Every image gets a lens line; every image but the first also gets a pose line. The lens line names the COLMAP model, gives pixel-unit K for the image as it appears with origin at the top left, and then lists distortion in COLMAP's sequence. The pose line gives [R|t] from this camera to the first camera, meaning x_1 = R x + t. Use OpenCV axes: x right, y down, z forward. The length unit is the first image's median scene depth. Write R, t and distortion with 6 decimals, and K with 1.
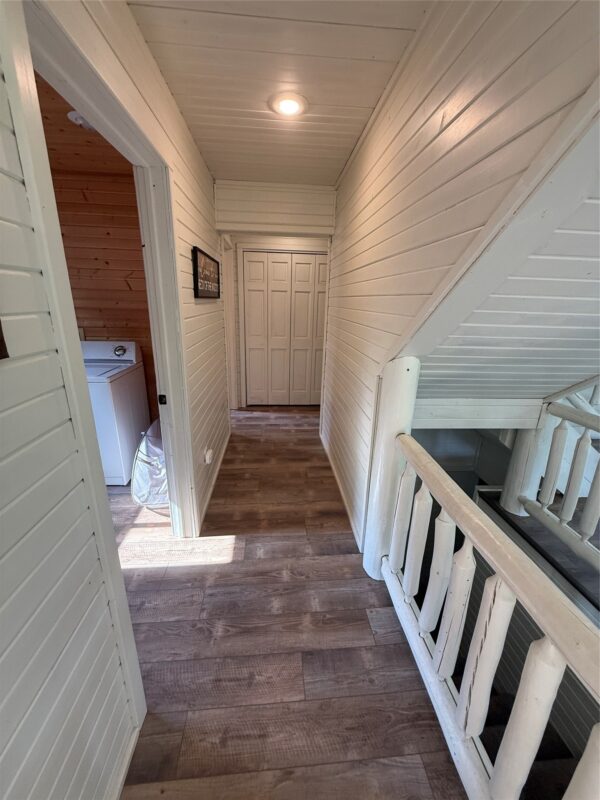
lens RADIAL K [[319.1, 0, 300.5], [0, 319.1, 398.2], [0, 0, 1]] dist [-0.000335, 0.000027]
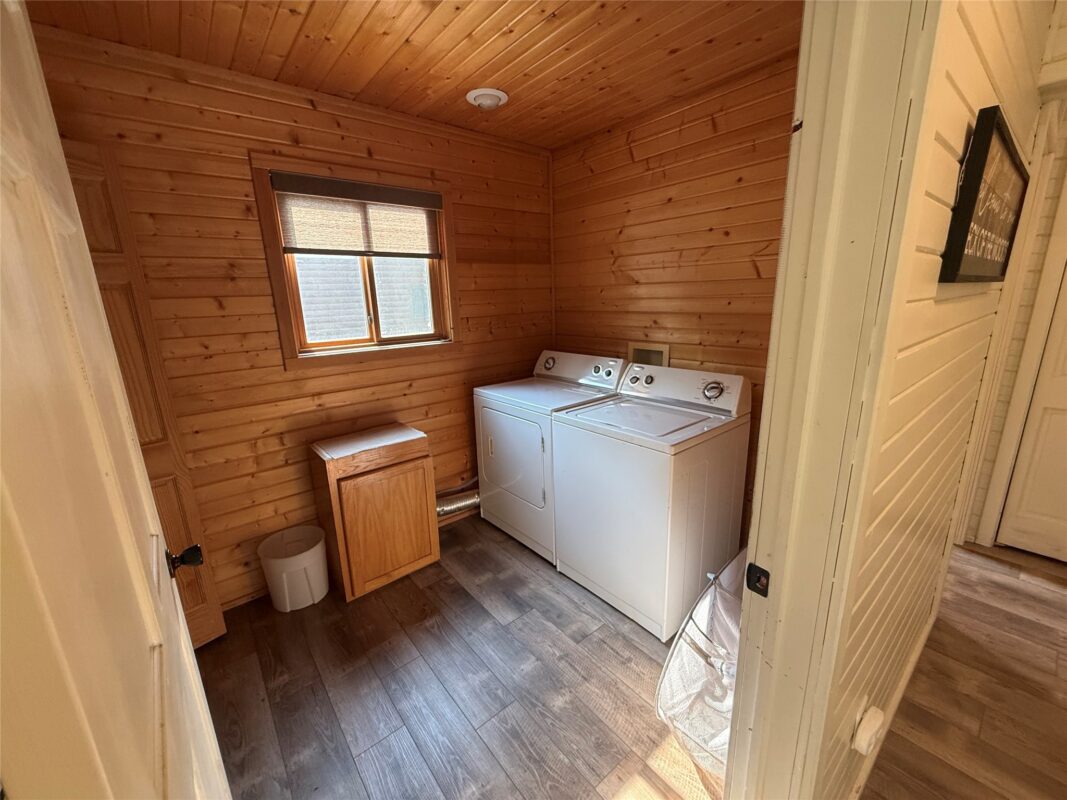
lens RADIAL K [[425.6, 0, 529.1], [0, 425.6, 400.0], [0, 0, 1]] dist [-0.000335, 0.000027]
pose [[0.558300, 0.151565, -0.815677, -0.144503], [-0.198586, 0.979004, 0.045988, -0.101940], [0.805521, 0.136307, 0.576677, 0.326613]]
